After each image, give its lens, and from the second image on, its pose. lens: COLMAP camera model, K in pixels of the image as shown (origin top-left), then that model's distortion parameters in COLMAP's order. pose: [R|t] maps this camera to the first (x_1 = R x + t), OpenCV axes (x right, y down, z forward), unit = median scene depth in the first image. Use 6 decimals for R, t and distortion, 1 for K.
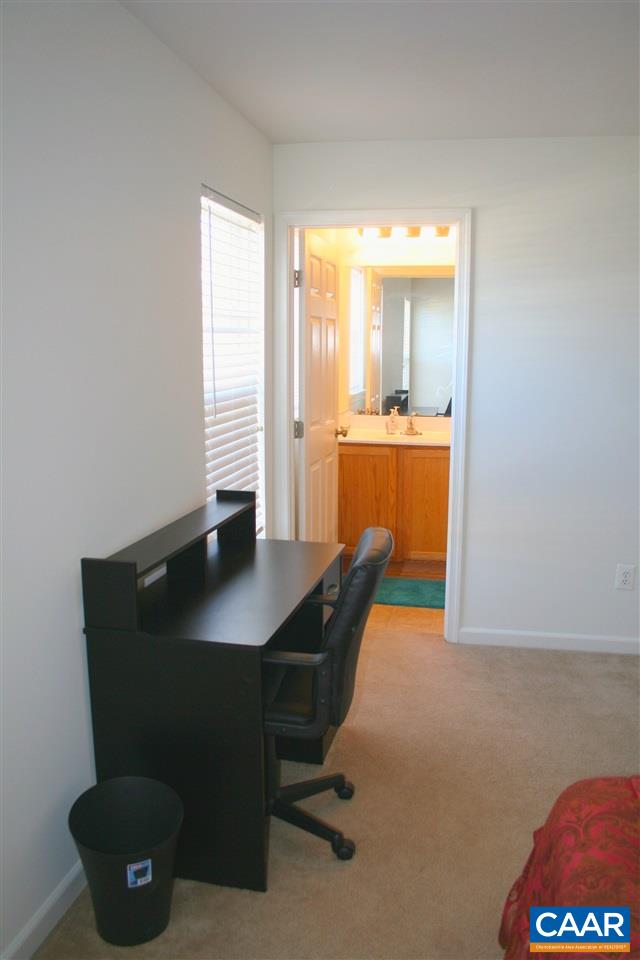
lens RADIAL K [[812.0, 0, 320.3], [0, 812.0, 477.6], [0, 0, 1]] dist [-0.129361, 0.102159]
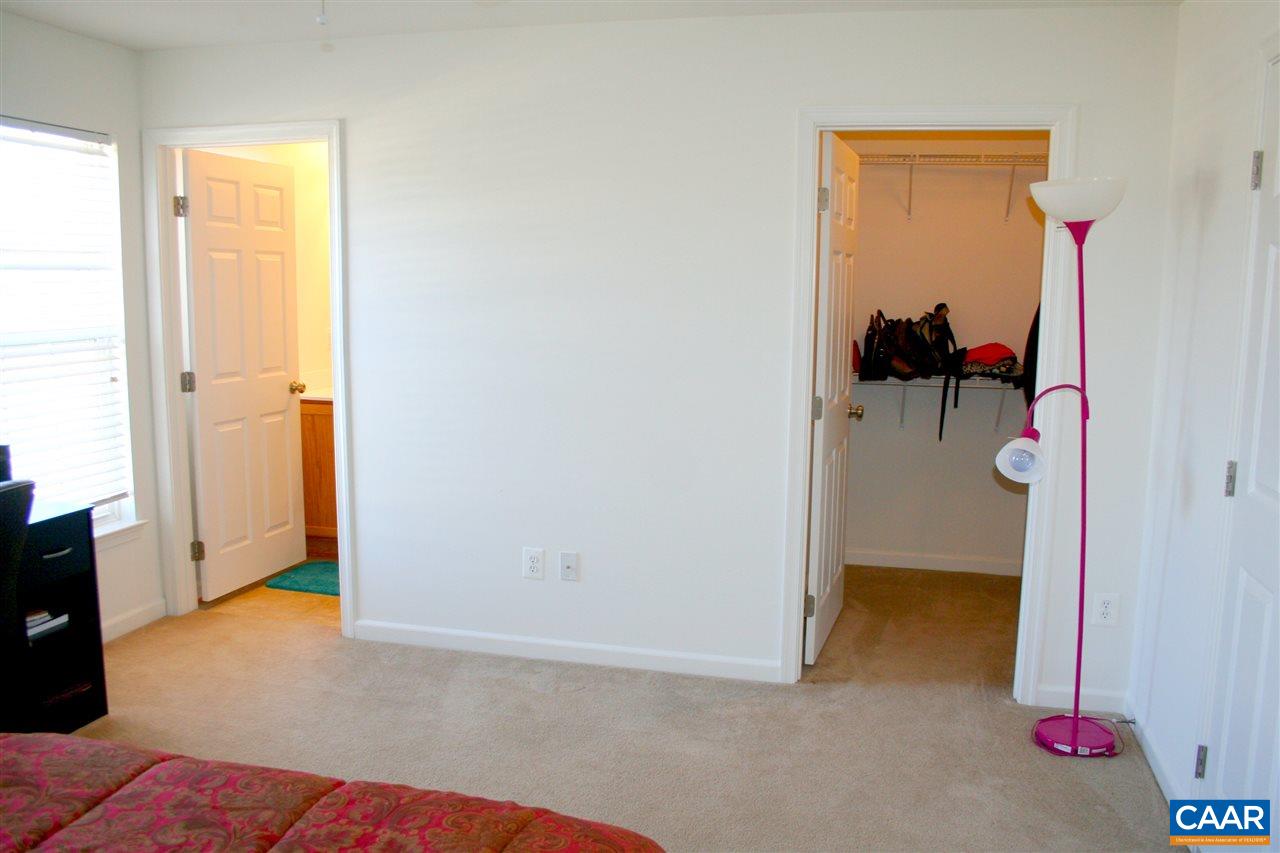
lens RADIAL K [[1082.7, 0, 639.0], [0, 1082.7, 428.7], [0, 0, 1]] dist [-0.129361, 0.102159]
pose [[0.997588, 0.009891, -0.068703, 0.537477], [-0.012343, 0.999299, -0.035349, 0.024822], [0.068305, 0.036112, 0.997011, -0.085875]]
